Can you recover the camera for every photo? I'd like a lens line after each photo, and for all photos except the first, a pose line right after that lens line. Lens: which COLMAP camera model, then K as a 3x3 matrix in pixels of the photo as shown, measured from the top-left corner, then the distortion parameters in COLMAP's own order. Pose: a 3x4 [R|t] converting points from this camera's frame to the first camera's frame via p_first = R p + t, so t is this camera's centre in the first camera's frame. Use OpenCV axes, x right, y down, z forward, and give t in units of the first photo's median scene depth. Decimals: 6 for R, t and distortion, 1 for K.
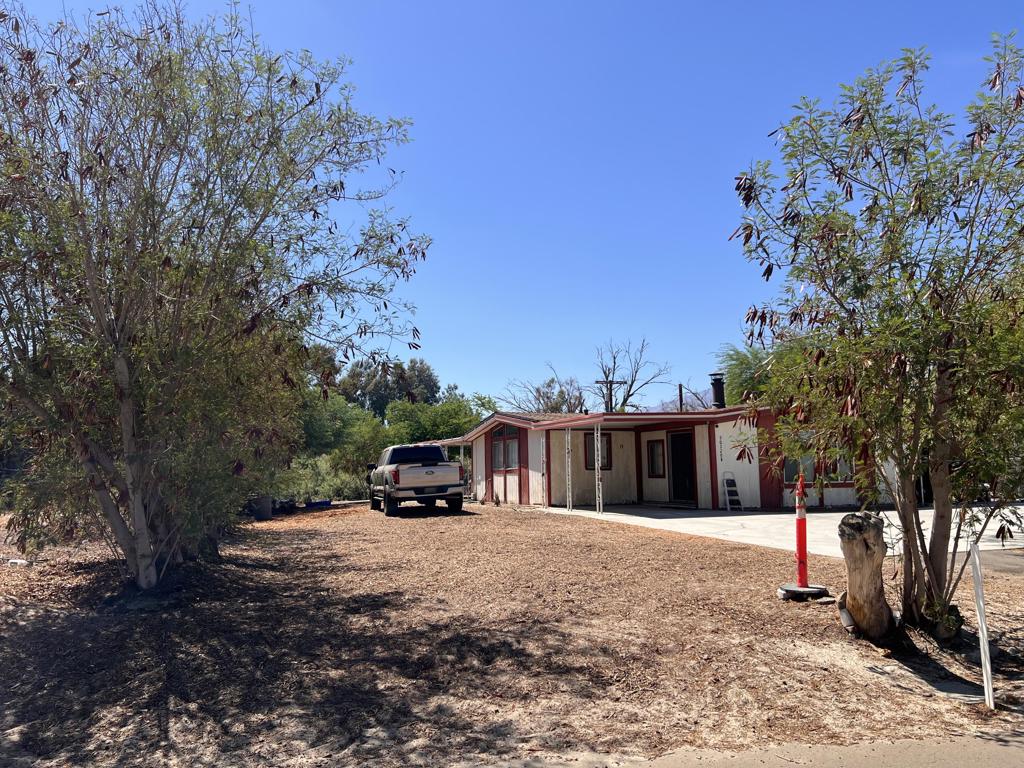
lens RADIAL K [[769.7, 0, 511.0], [0, 769.7, 382.5], [0, 0, 1]] dist [0.060592, 0.000578]
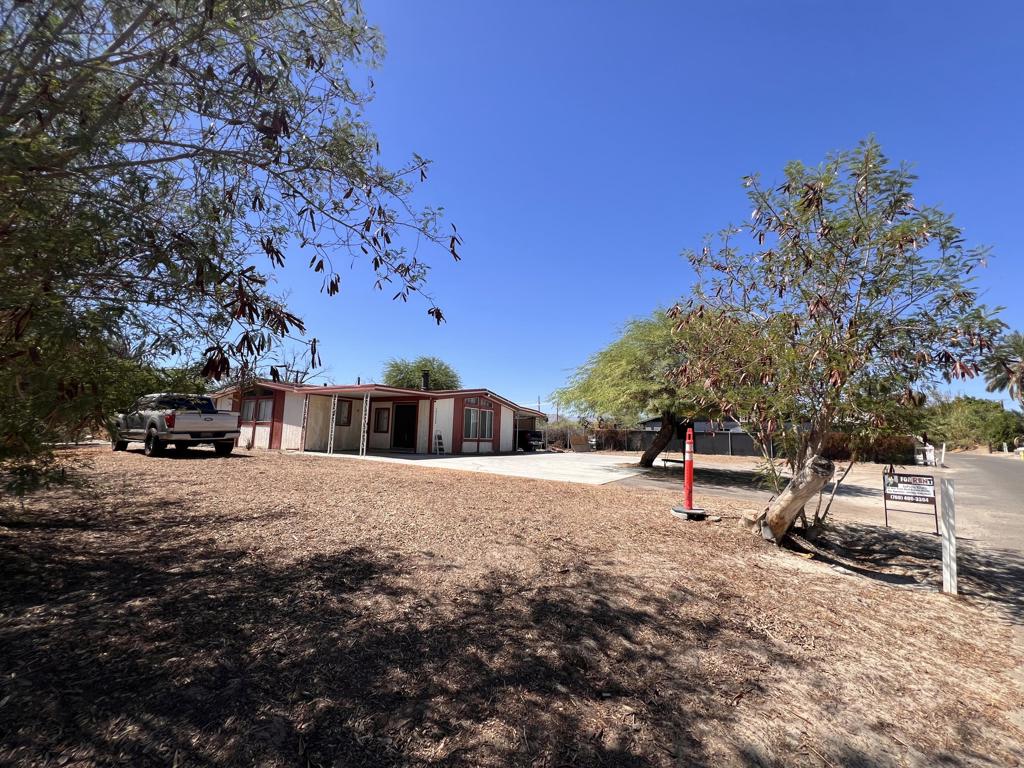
lens RADIAL K [[406.8, 0, 503.1], [0, 406.8, 387.6], [0, 0, 1]] dist [-0.002020, 0.000309]
pose [[0.775618, 0.112597, 0.621078, -0.133679], [-0.112156, 0.992888, -0.039941, 0.042243], [-0.621158, -0.038679, 0.782730, 0.241972]]
